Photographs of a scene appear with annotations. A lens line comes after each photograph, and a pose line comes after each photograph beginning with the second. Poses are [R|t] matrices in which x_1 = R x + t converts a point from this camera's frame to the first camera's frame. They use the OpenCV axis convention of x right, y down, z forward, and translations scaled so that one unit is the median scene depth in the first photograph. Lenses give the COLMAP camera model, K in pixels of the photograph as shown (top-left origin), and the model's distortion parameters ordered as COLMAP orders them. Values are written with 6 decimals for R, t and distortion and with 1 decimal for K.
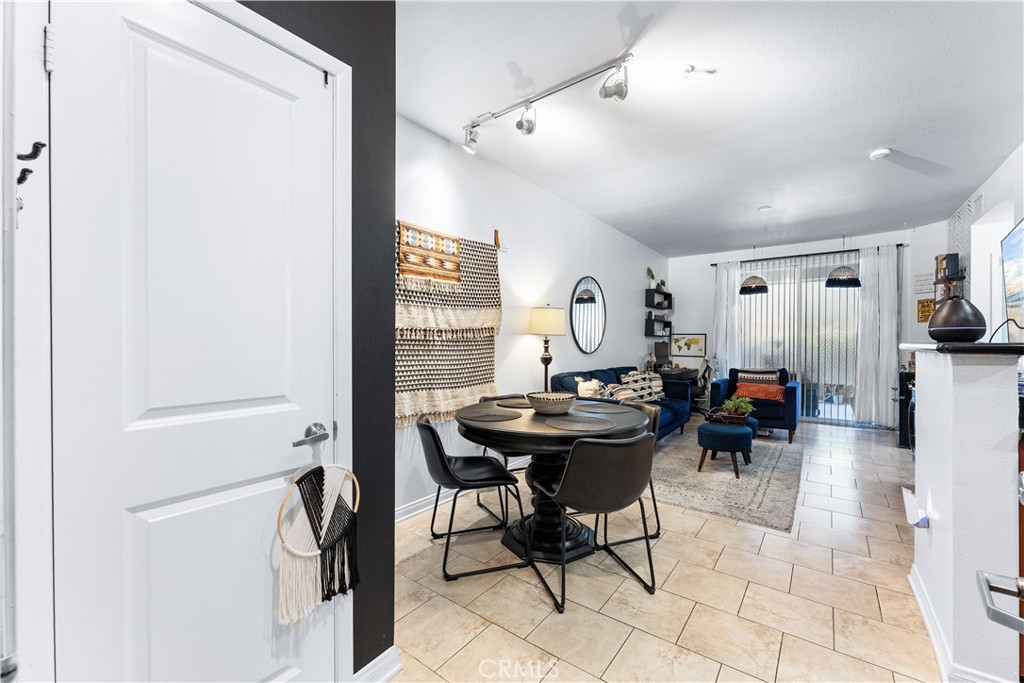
lens RADIAL K [[410.3, 0, 519.1], [0, 410.3, 344.5], [0, 0, 1]] dist [0.001683, -0.001080]
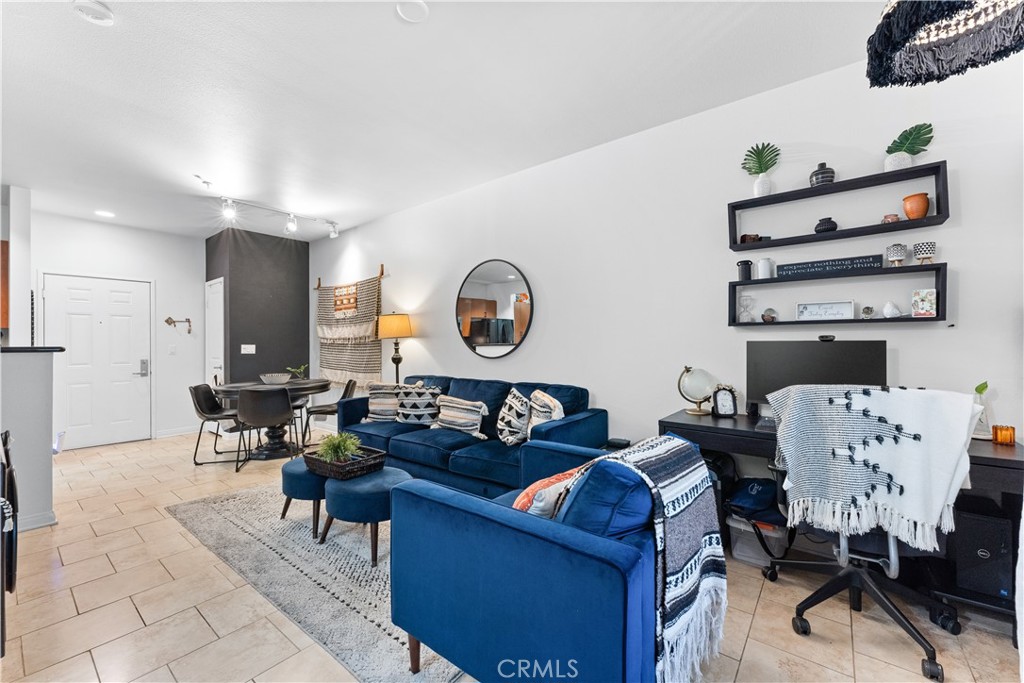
lens RADIAL K [[410.3, 0, 511.7], [0, 410.3, 341.8], [0, 0, 1]] dist [0.001683, -0.001080]
pose [[-0.024524, -0.009050, -0.999658, 1.616528], [0.003261, 0.999953, -0.009132, -0.002094], [0.999694, -0.003484, -0.024493, 1.804765]]
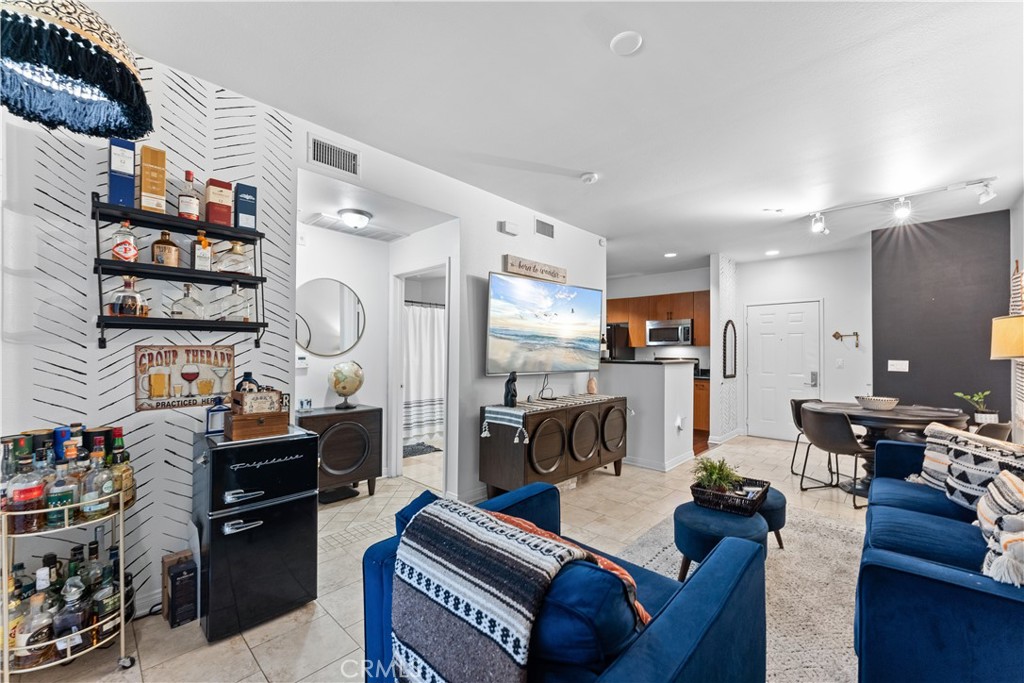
lens RADIAL K [[410.3, 0, 509.8], [0, 410.3, 346.9], [0, 0, 1]] dist [0.001683, -0.001080]
pose [[-0.993038, -0.003770, 0.117735, 1.076965], [-0.004999, 0.999936, -0.010141, -0.038954], [-0.117689, -0.010659, -0.992993, 2.309455]]
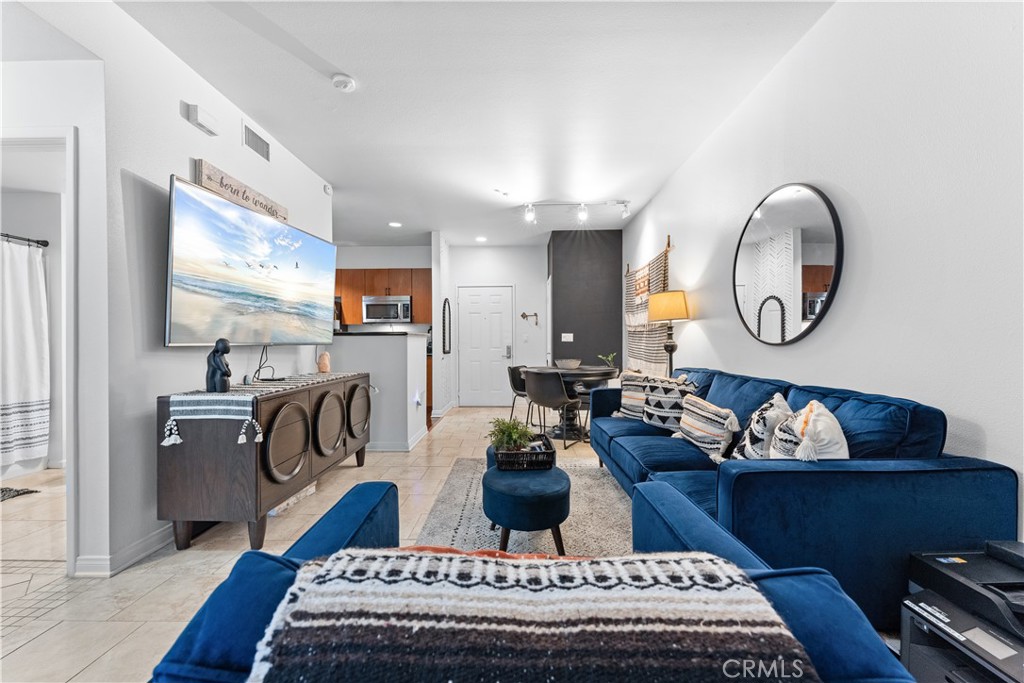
lens RADIAL K [[410.3, 0, 510.8], [0, 410.3, 345.8], [0, 0, 1]] dist [0.001683, -0.001080]
pose [[-0.808330, 0.008564, -0.588667, 1.227820], [0.002897, 0.999940, 0.010569, 0.029541], [0.588722, 0.006838, -0.808307, 2.067137]]
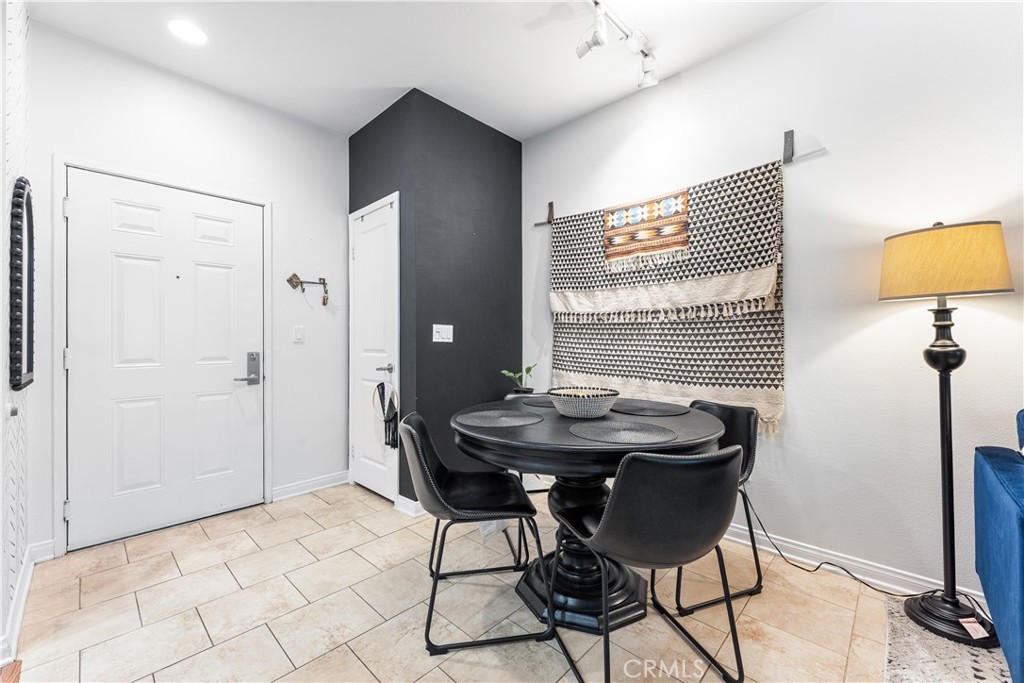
lens RADIAL K [[410.3, 0, 513.6], [0, 410.3, 337.4], [0, 0, 1]] dist [0.001683, -0.001080]
pose [[-0.111288, -0.005796, -0.993771, 0.705832], [0.000707, 0.999982, -0.005912, 0.025801], [0.993788, -0.001360, -0.111282, 0.827374]]
